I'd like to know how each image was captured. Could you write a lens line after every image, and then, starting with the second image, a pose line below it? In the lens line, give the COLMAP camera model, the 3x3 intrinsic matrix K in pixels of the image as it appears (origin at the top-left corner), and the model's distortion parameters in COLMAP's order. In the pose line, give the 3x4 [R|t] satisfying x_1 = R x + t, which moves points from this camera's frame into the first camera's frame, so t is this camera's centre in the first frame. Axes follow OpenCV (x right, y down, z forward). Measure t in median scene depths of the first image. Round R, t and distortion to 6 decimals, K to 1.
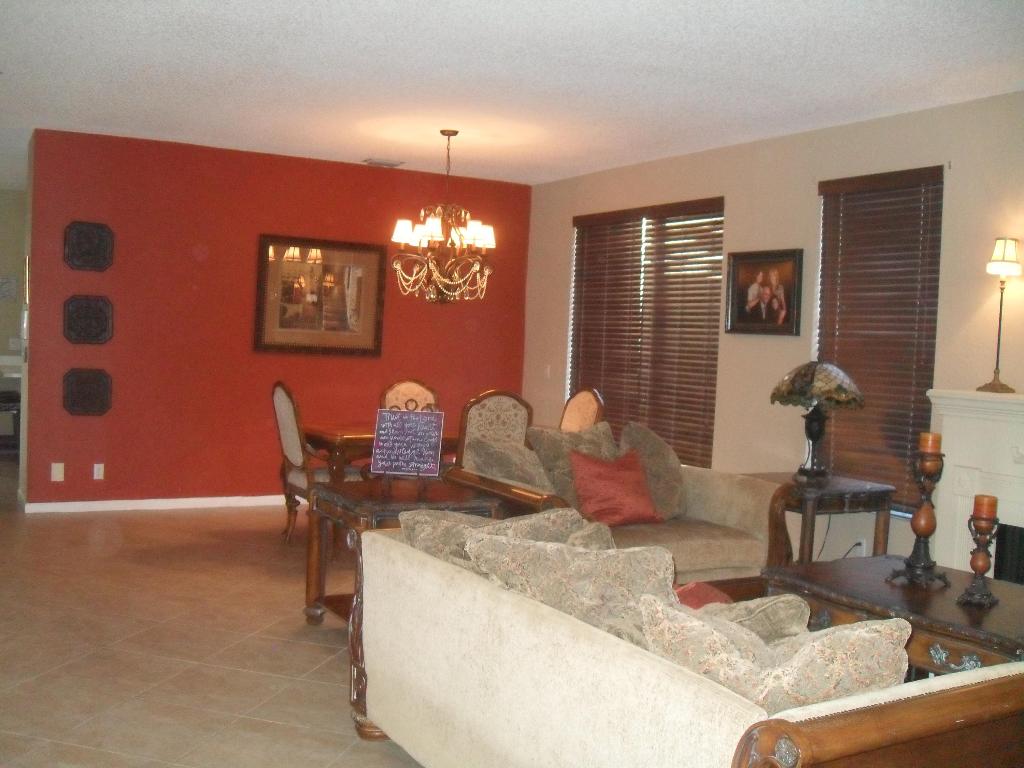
lens RADIAL K [[1073.3, 0, 494.9], [0, 1073.3, 381.9], [0, 0, 1]] dist [-0.182173, 0.173152]
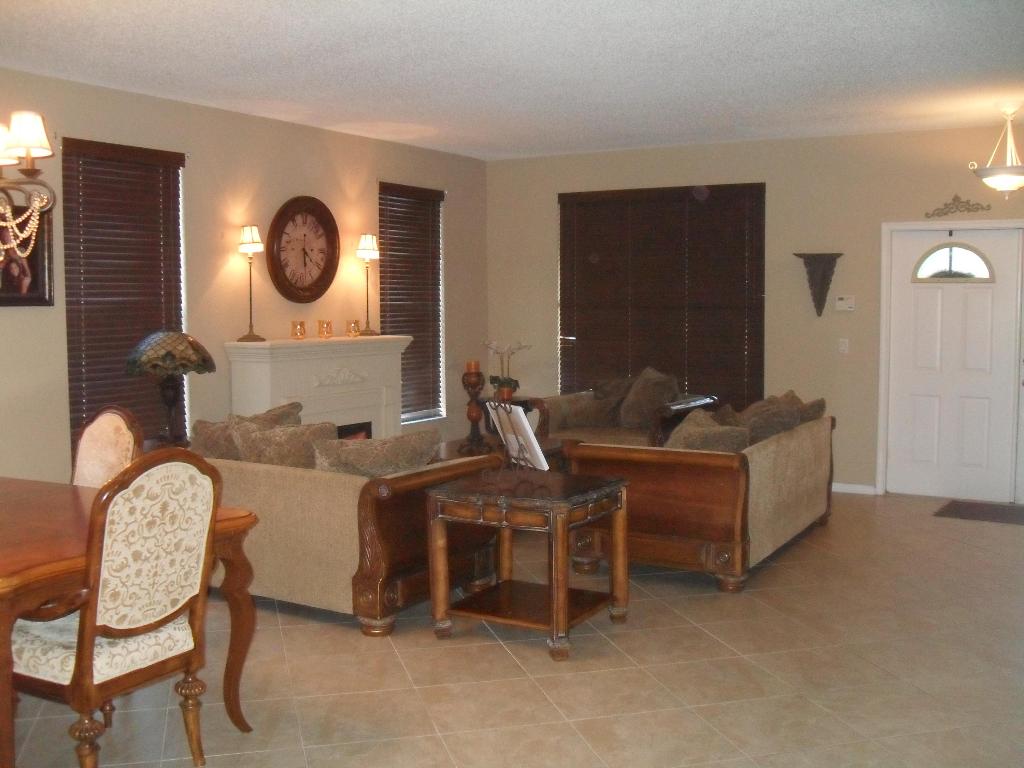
lens RADIAL K [[1073.3, 0, 494.9], [0, 1073.3, 381.9], [0, 0, 1]] dist [-0.182173, 0.173152]
pose [[-0.505366, -0.104773, 0.856521, -0.835633], [0.019304, 0.990980, 0.132611, -0.112025], [-0.862689, 0.083551, -0.498785, 1.405115]]
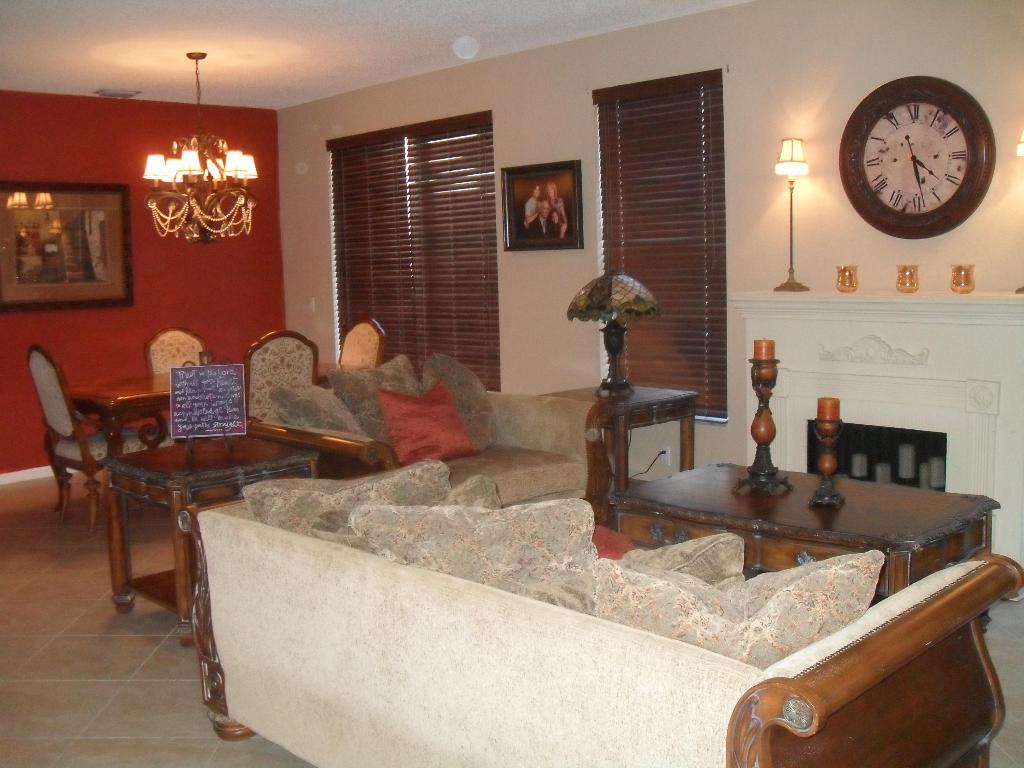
lens RADIAL K [[1073.3, 0, 494.9], [0, 1073.3, 381.9], [0, 0, 1]] dist [-0.182173, 0.173152]
pose [[0.962844, -0.102943, 0.249667, -0.065772], [0.084255, 0.992859, 0.084449, -0.013849], [-0.256578, -0.060275, 0.964642, 0.068938]]
